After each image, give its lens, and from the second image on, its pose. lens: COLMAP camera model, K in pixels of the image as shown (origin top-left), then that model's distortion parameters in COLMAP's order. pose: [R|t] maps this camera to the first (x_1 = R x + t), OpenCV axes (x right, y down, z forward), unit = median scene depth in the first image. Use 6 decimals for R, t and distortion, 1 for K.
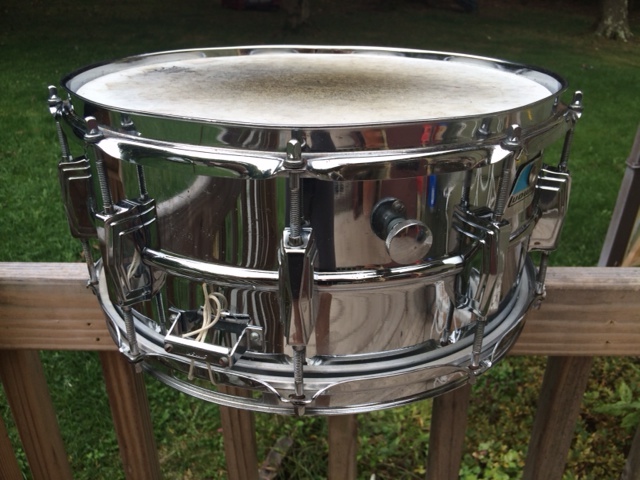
lens RADIAL K [[569.0, 0, 320.0], [0, 569.0, 240.0], [0, 0, 1]] dist [0.074264, -0.132368]
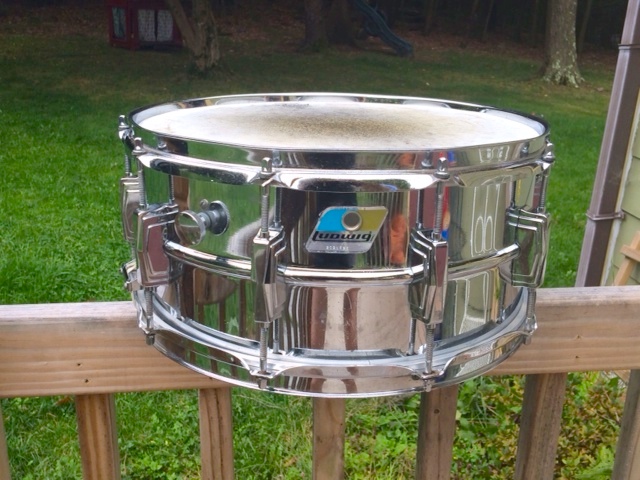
lens RADIAL K [[724.4, 0, 319.4], [0, 724.4, 234.6], [0, 0, 1]] dist [0.076270, -0.128127]
pose [[0.991249, -0.024152, 0.129779, -0.054036], [0.041106, 0.990714, -0.129596, 0.037796], [-0.125444, 0.133797, 0.983037, -0.113216]]
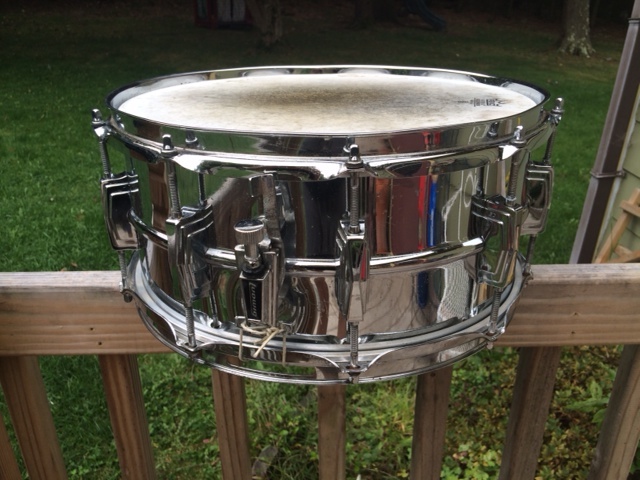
lens RADIAL K [[569.0, 0, 320.0], [0, 569.0, 240.0], [0, 0, 1]] dist [0.074264, -0.132368]
pose [[0.998899, -0.019249, 0.042782, -0.008935], [0.020395, 0.999441, -0.026508, 0.007100], [-0.042248, 0.027351, 0.998733, -0.027802]]
